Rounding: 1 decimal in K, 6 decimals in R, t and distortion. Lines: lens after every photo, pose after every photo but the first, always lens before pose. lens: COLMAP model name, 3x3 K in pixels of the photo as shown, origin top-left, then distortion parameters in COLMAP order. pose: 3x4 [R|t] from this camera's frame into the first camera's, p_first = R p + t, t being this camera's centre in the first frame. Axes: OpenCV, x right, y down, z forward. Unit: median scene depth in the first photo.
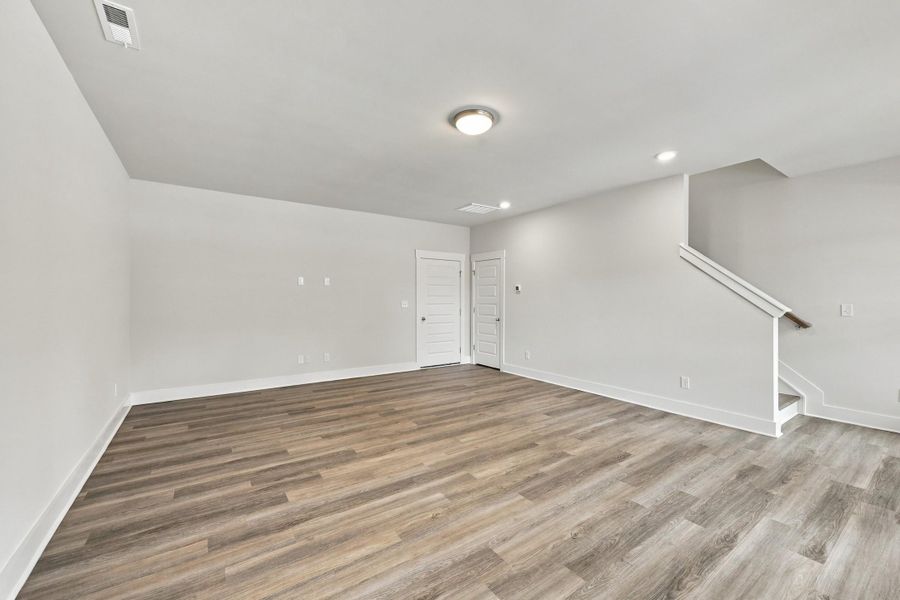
lens RADIAL K [[363.9, 0, 450.6], [0, 363.9, 297.7], [0, 0, 1]] dist [0.001195, 0.000419]
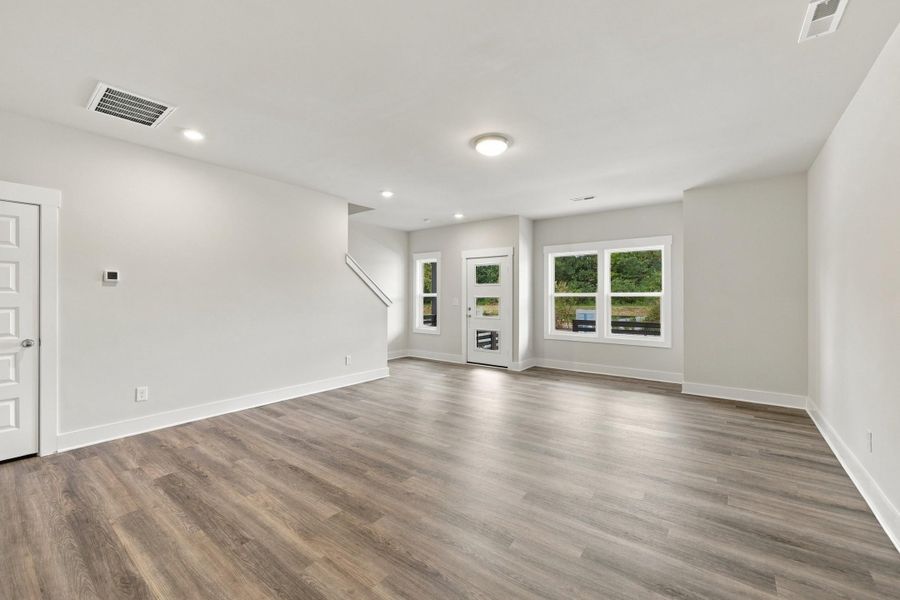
lens RADIAL K [[363.9, 0, 450.6], [0, 363.9, 297.7], [0, 0, 1]] dist [0.001195, 0.000419]
pose [[-0.308499, -0.002739, 0.951221, -0.709718], [-0.005669, 0.999983, 0.001041, 0.003602], [-0.951208, -0.005072, -0.308509, 1.044520]]
